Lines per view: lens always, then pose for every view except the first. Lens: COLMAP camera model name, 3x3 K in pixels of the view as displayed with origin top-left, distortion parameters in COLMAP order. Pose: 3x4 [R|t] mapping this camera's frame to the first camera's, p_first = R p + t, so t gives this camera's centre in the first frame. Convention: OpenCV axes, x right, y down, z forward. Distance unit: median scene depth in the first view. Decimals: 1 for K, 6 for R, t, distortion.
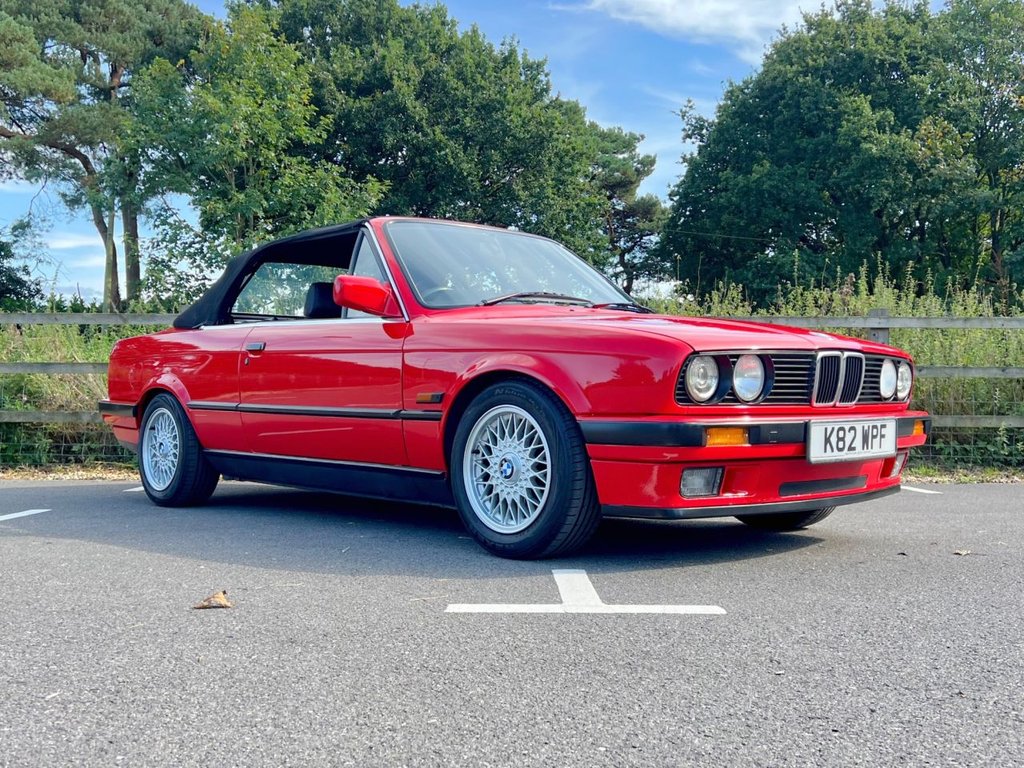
lens RADIAL K [[1055.3, 0, 512.0], [0, 1055.3, 384.0], [0, 0, 1]] dist [0.091962, -0.179256]
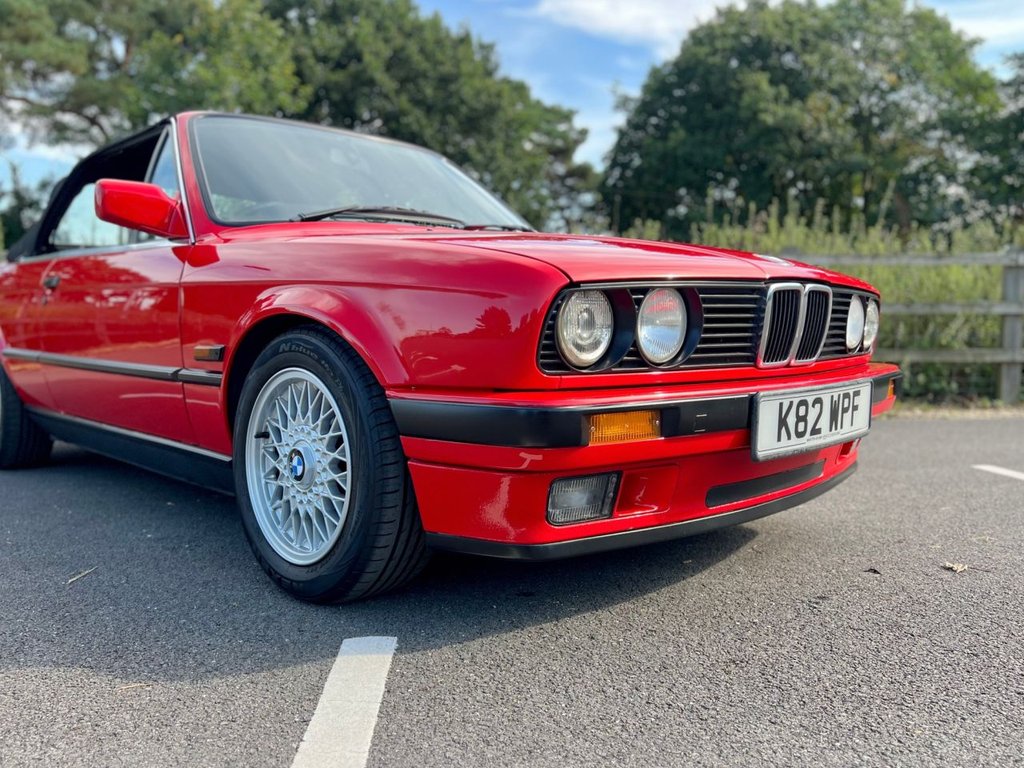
lens RADIAL K [[827.7, 0, 505.9], [0, 827.7, 400.2], [0, 0, 1]] dist [0.036080, -0.005464]
pose [[0.999479, -0.009082, 0.030979, 0.109707], [0.005950, 0.994996, 0.099735, -0.010859], [-0.031730, -0.099499, 0.994532, 0.486710]]
